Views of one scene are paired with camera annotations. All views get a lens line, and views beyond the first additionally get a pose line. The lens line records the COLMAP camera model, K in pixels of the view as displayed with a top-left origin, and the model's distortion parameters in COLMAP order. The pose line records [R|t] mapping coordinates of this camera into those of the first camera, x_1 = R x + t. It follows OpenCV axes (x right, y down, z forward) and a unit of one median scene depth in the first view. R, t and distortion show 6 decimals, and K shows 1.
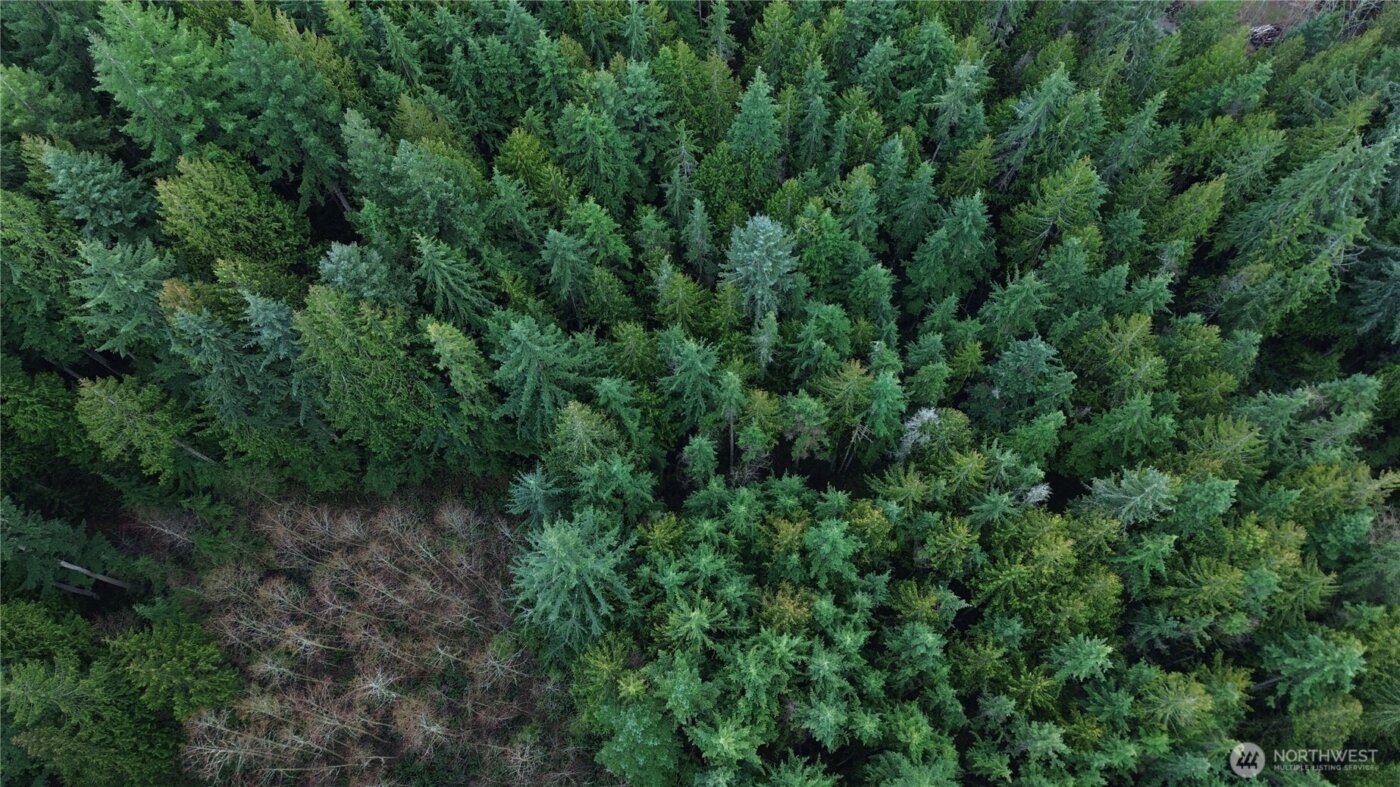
lens RADIAL K [[985.0, 0, 704.0], [0, 985.0, 391.0], [0, 0, 1]] dist [0.091673, -0.100101]
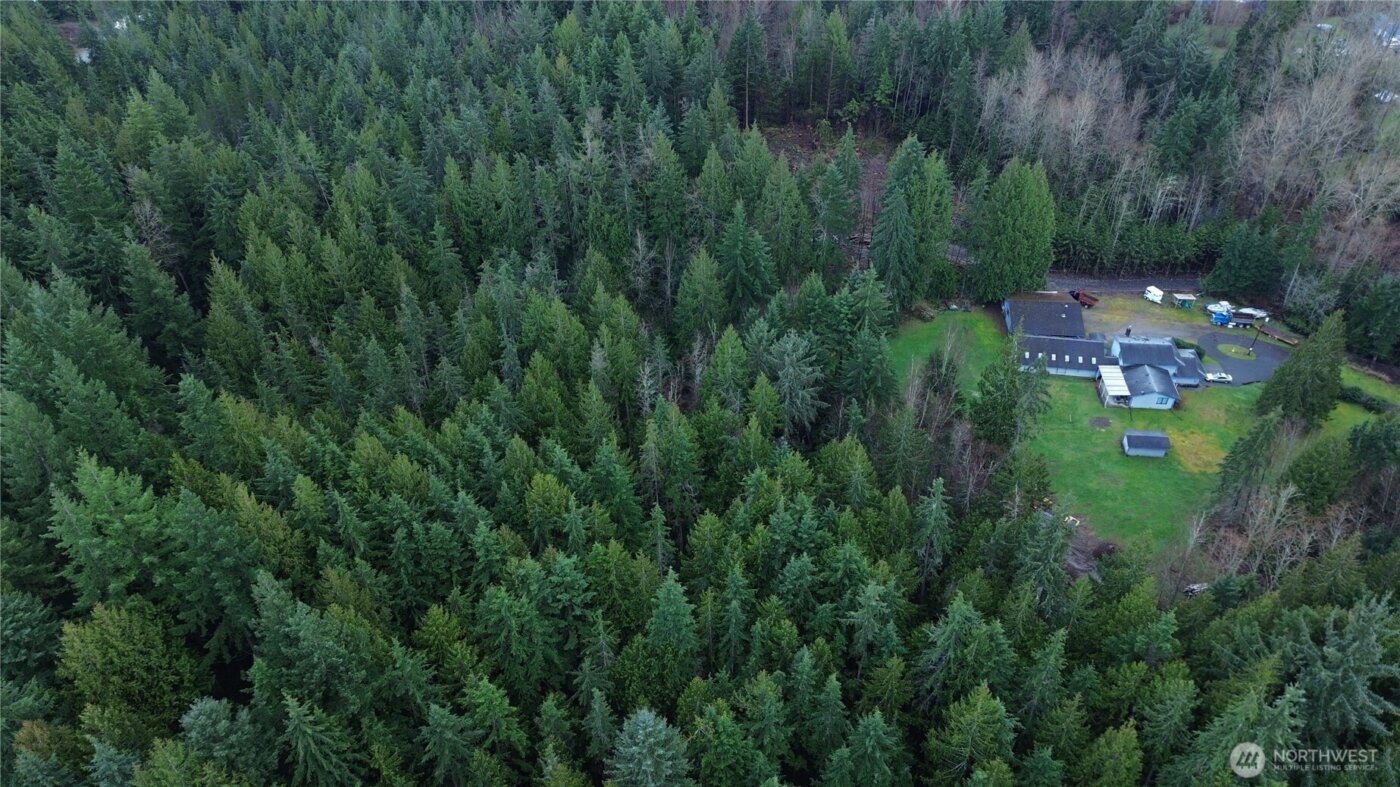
lens RADIAL K [[985.0, 0, 704.0], [0, 985.0, 391.0], [0, 0, 1]] dist [0.091673, -0.100101]
pose [[0.994226, 0.072109, -0.079469, 0.153054], [-0.101726, 0.869084, -0.484091, 0.017682], [0.034158, 0.489380, 0.871401, -0.012121]]
